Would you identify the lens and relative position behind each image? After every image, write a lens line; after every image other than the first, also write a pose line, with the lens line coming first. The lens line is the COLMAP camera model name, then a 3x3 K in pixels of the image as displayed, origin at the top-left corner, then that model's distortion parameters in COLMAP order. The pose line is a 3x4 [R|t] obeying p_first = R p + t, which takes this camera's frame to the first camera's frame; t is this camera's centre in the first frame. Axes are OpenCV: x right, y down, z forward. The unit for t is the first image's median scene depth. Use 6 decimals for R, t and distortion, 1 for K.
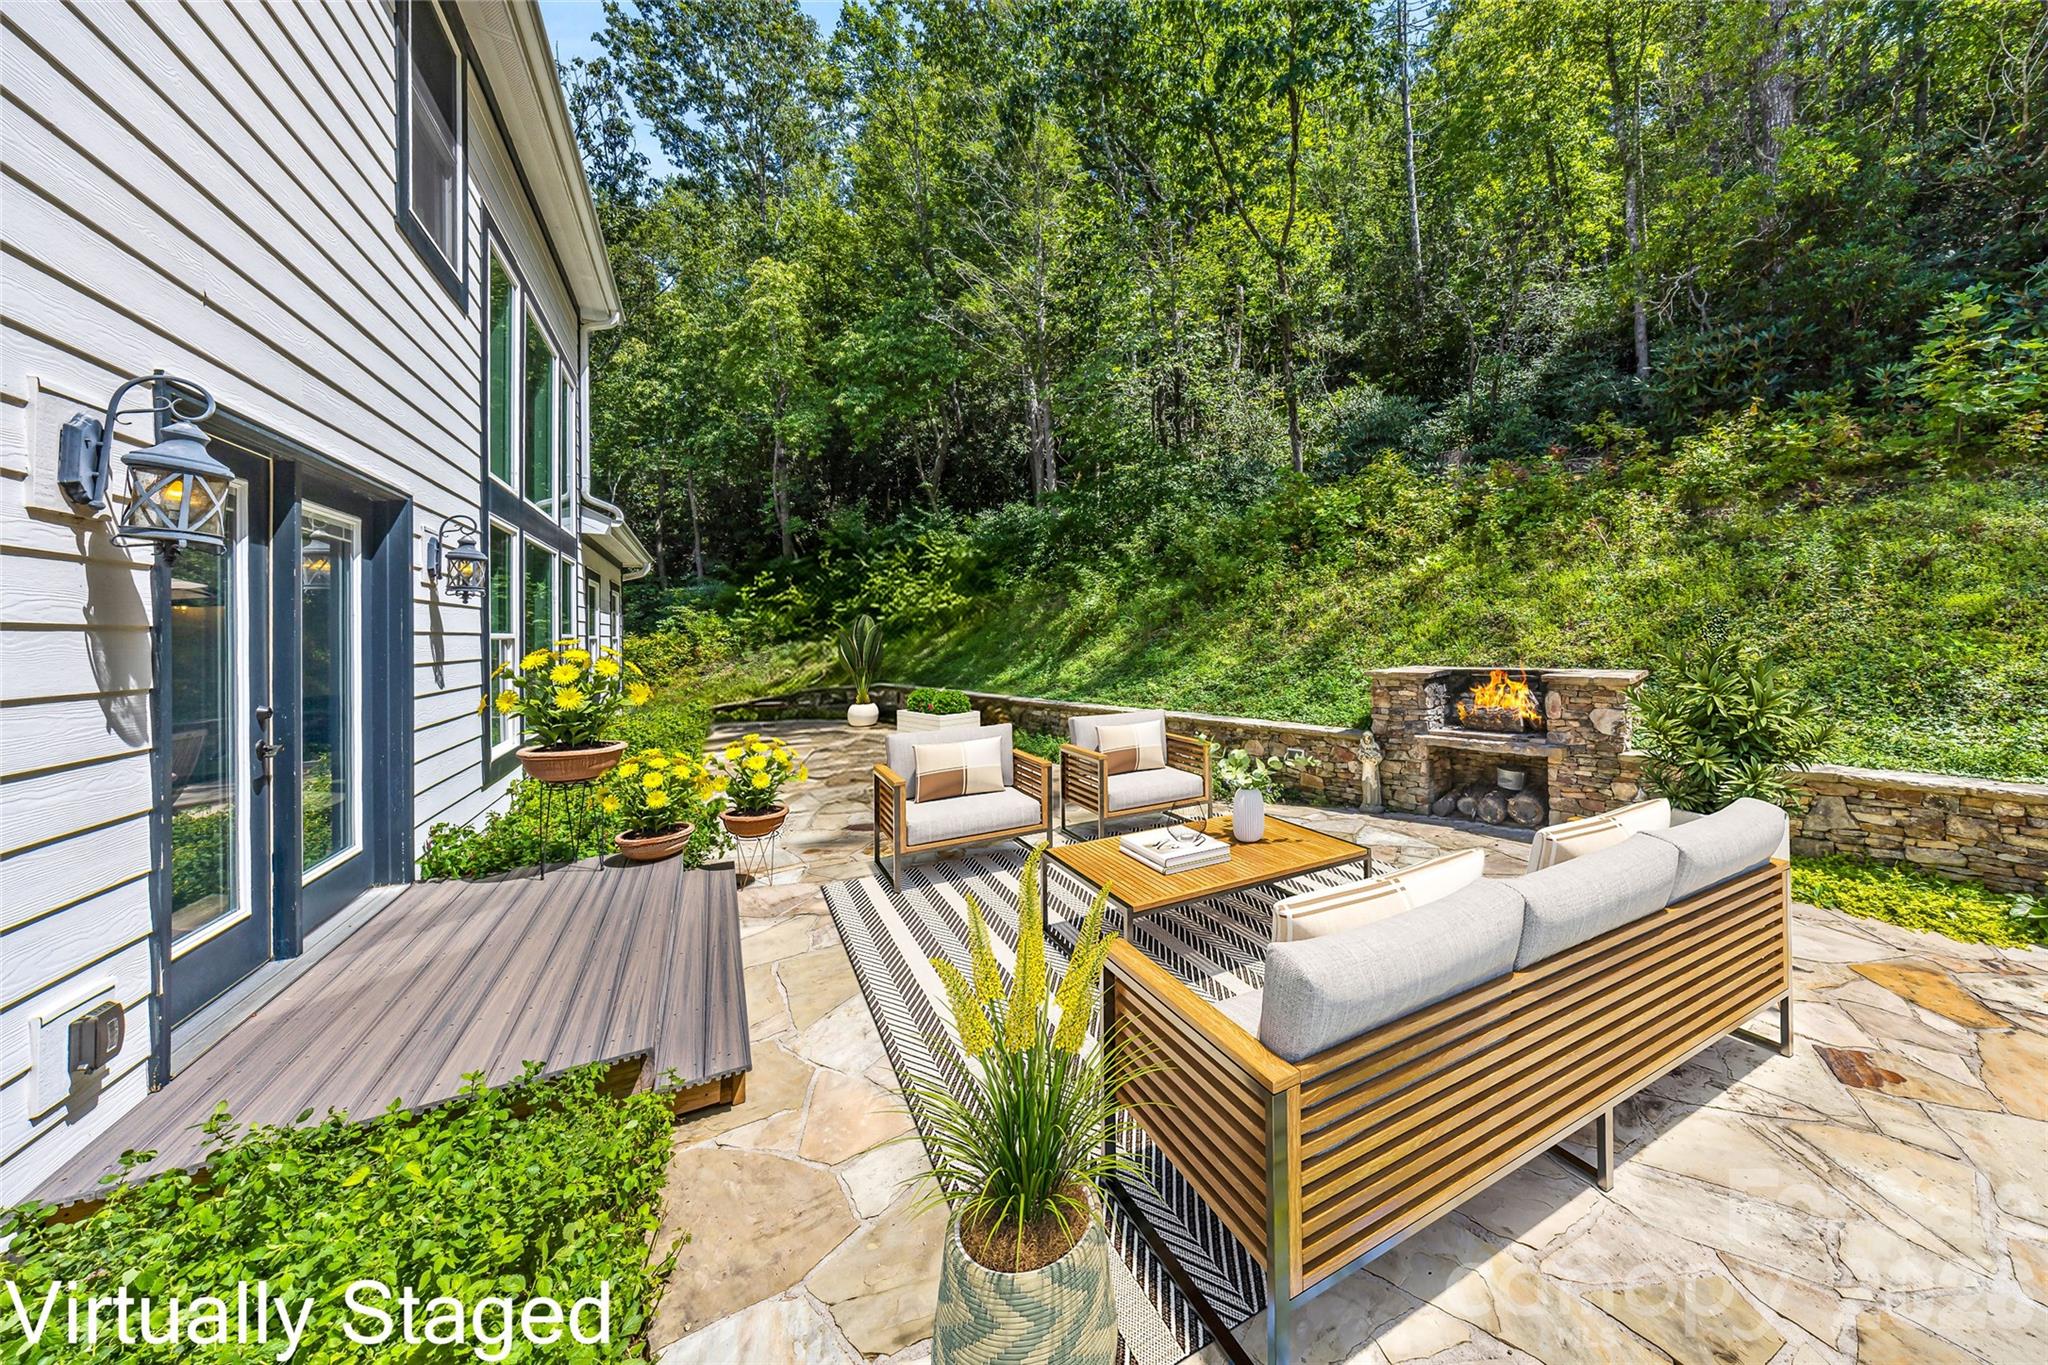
lens RADIAL K [[695.4, 0, 1105.1], [0, 695.4, 621.8], [0, 0, 1]] dist [-0.000346, 0.000284]
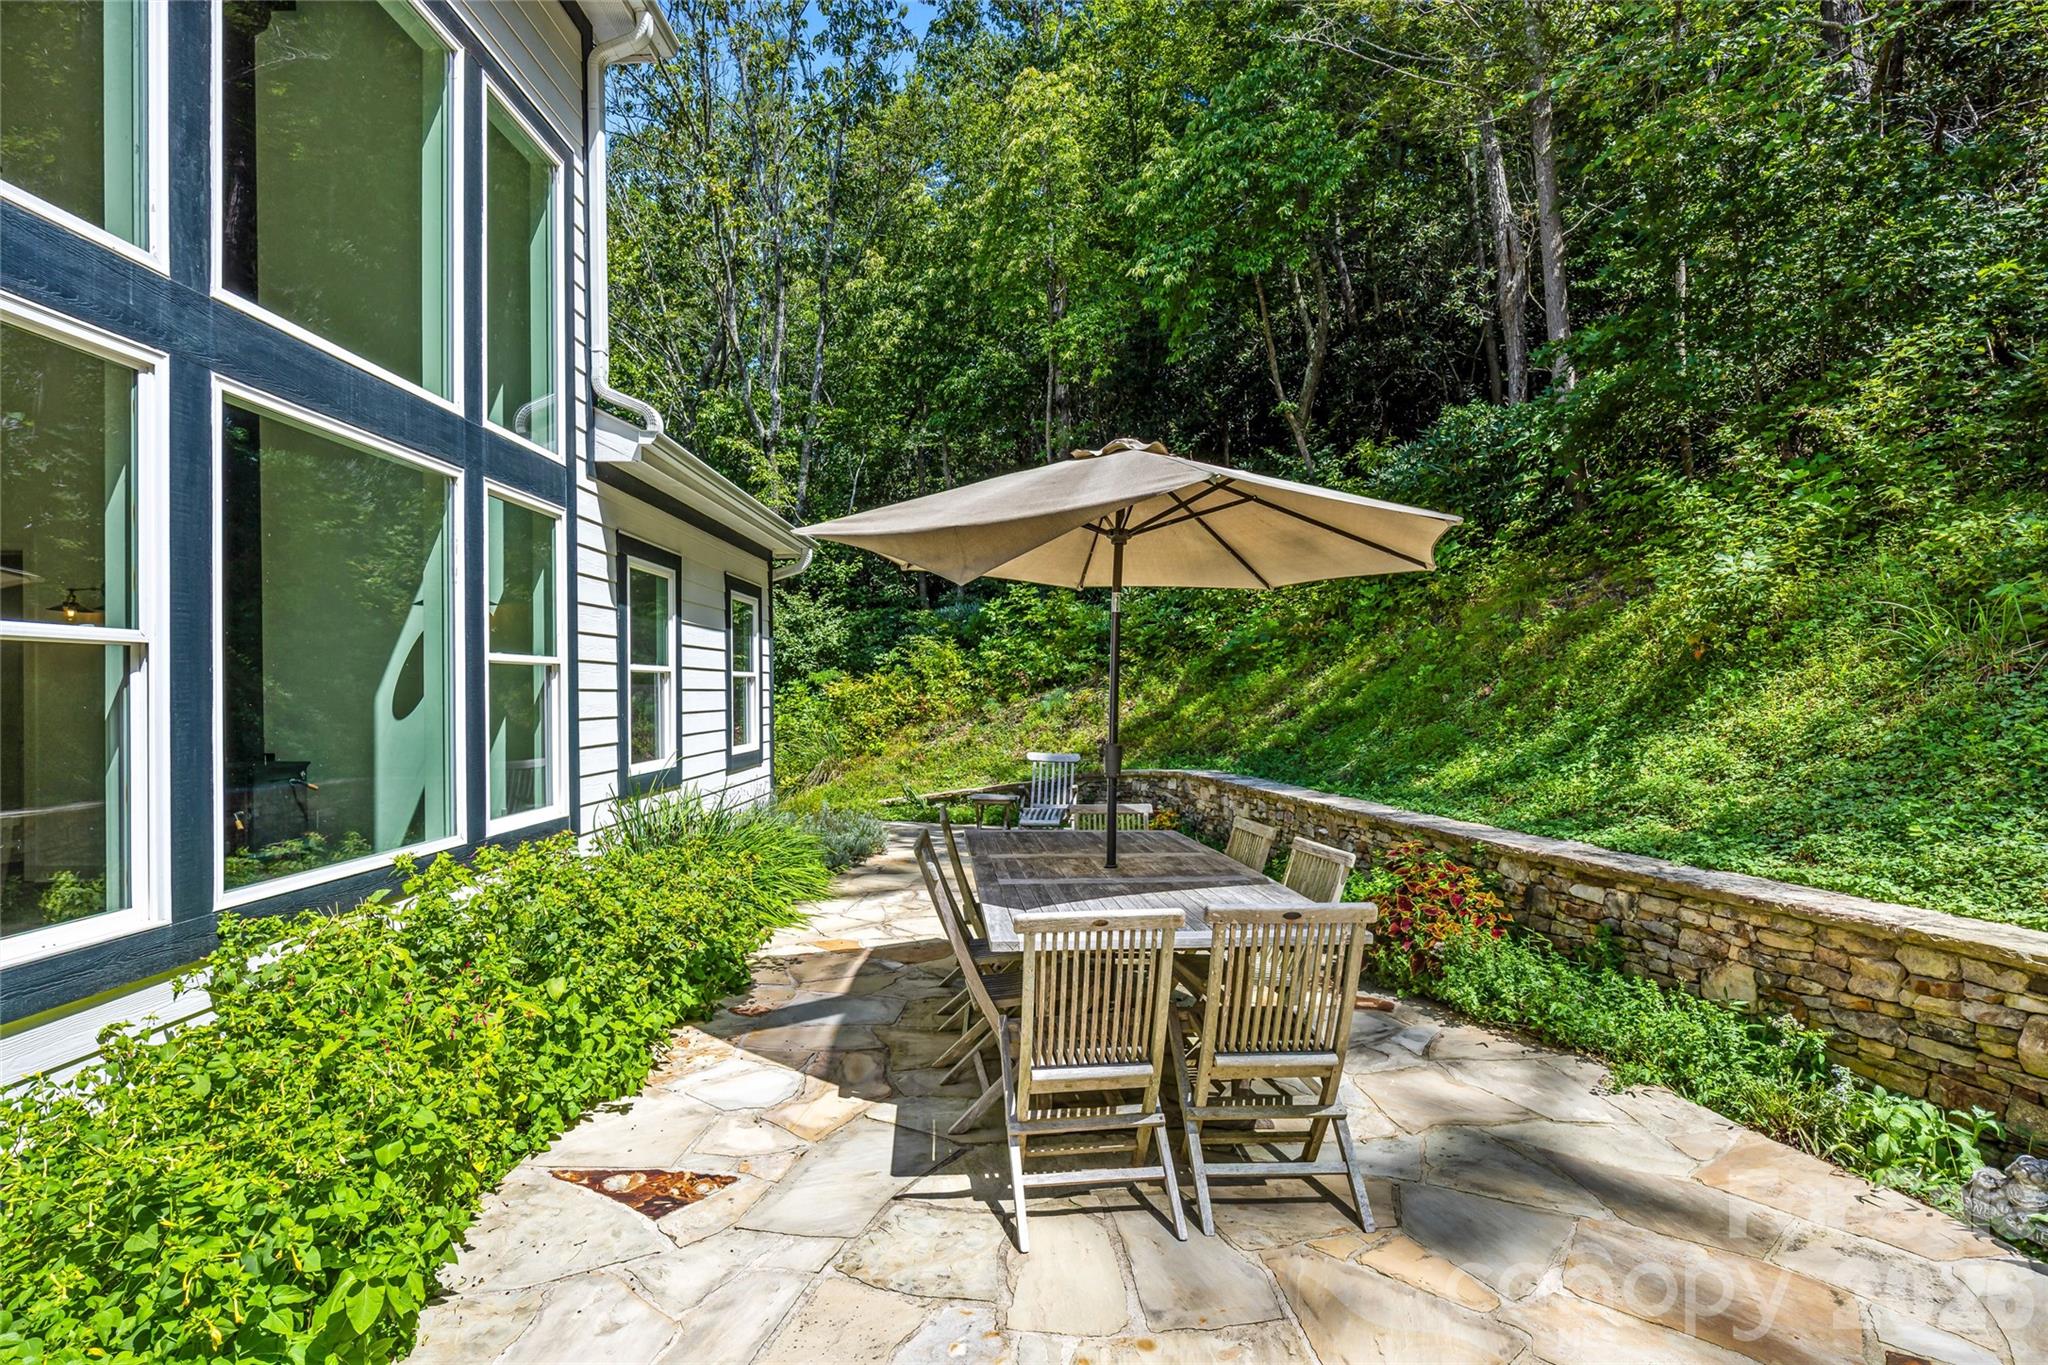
lens RADIAL K [[964.3, 0, 1064.2], [0, 964.3, 690.1], [0, 0, 1]] dist [0.002502, -0.000448]
pose [[0.881703, 0.006406, -0.471761, -0.107478], [0.002521, 0.999830, 0.018288, 0.026520], [0.471798, -0.017314, 0.881537, 0.503800]]
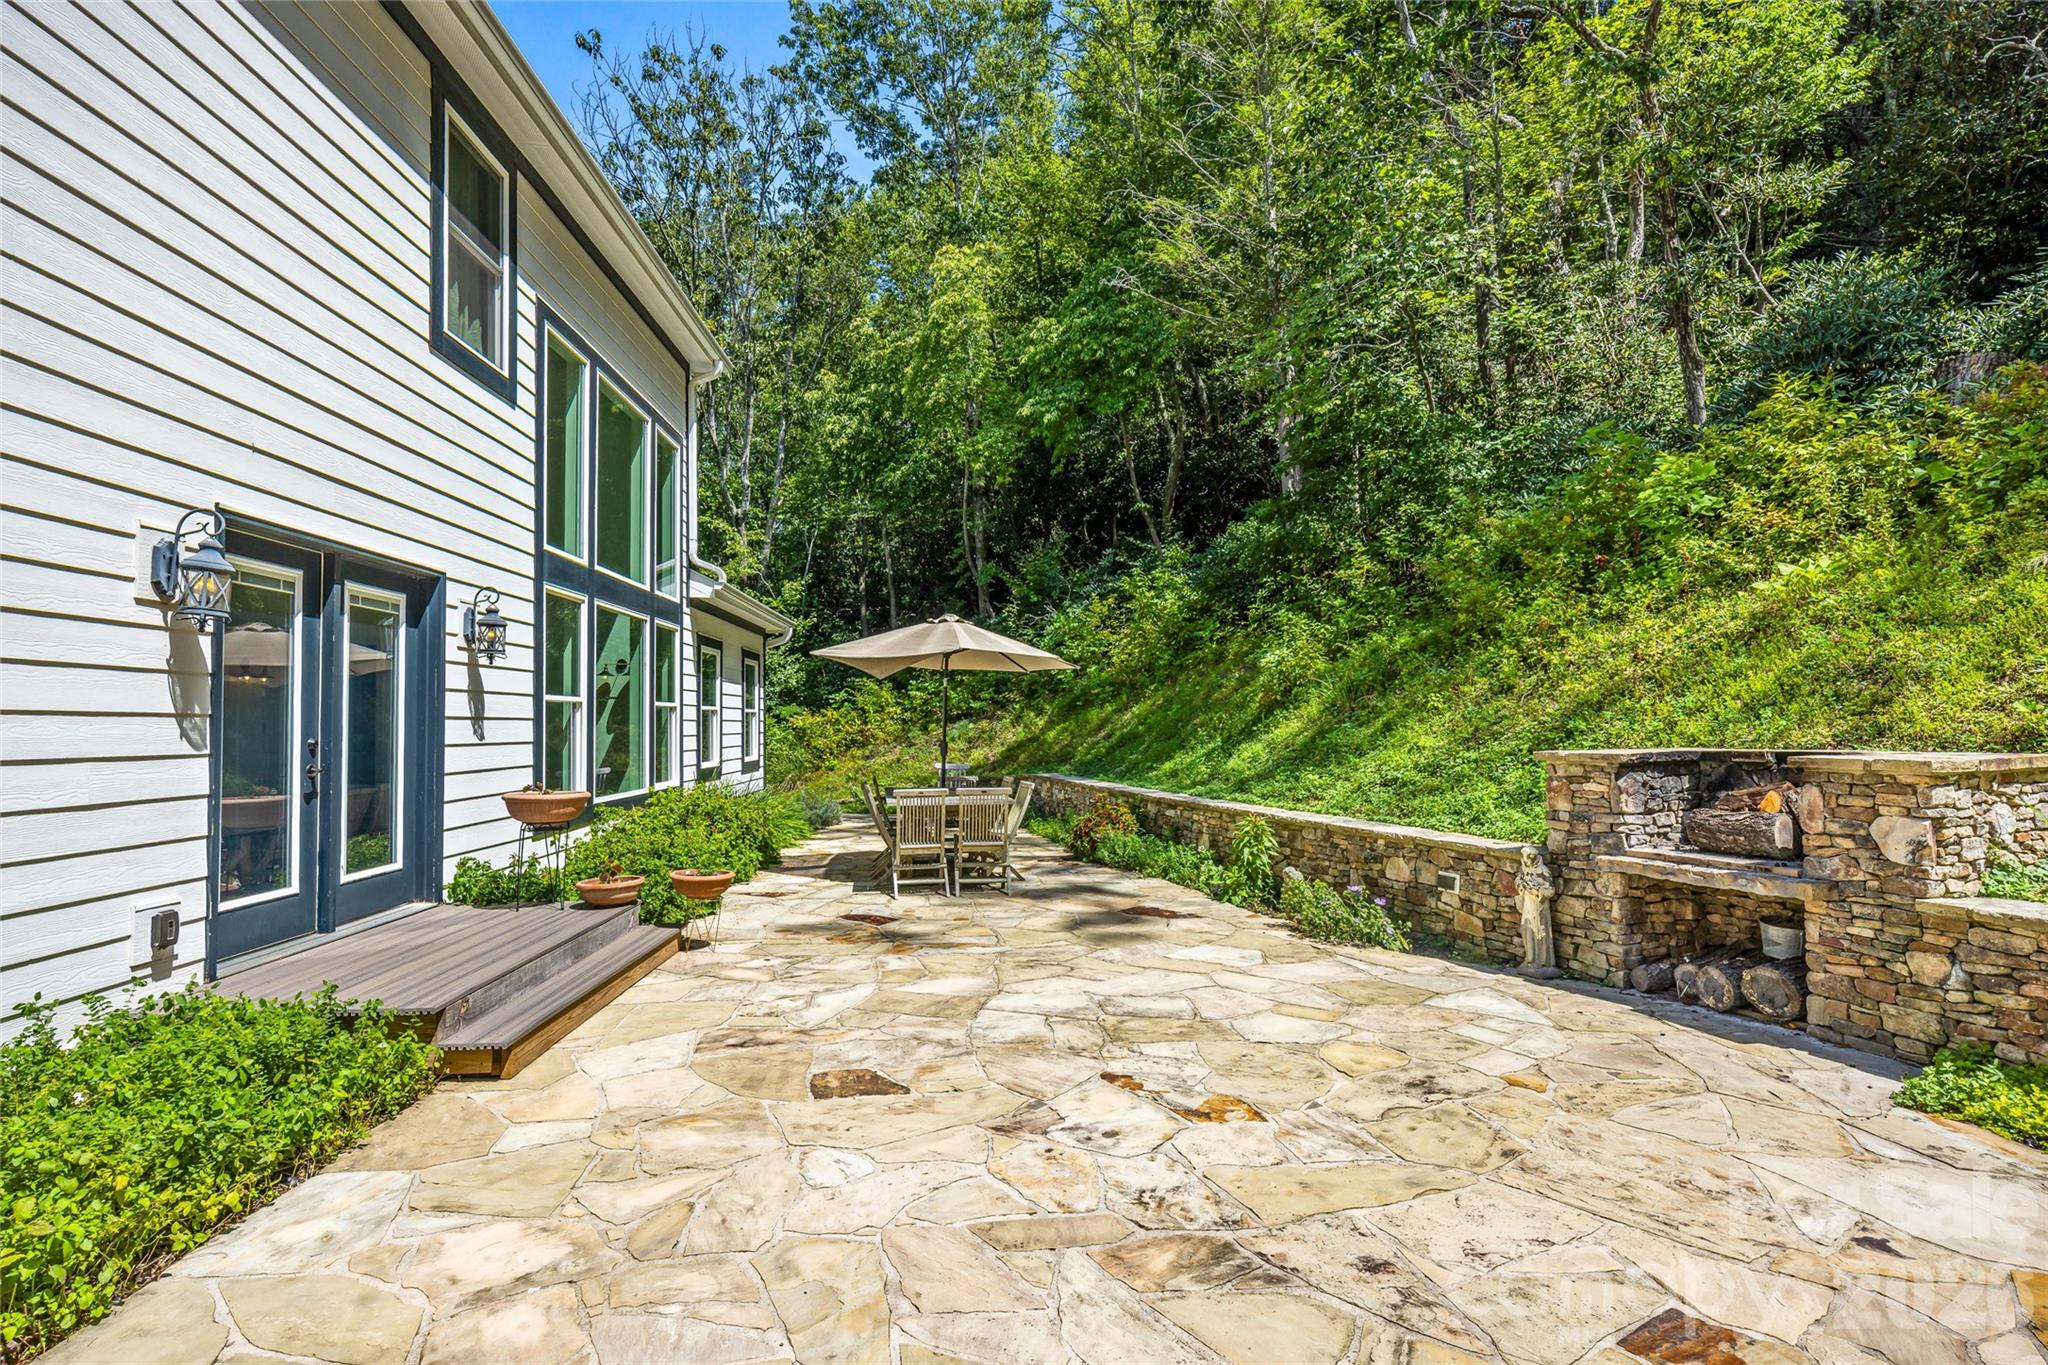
lens RADIAL K [[1039.9, 0, 1010.4], [0, 1039.9, 685.0], [0, 0, 1]] dist [0.002667, -0.003824]
pose [[0.878359, -0.012664, -0.477833, 0.292117], [0.003950, 0.999807, -0.019237, 0.019748], [0.477985, 0.015010, 0.878240, -0.035393]]
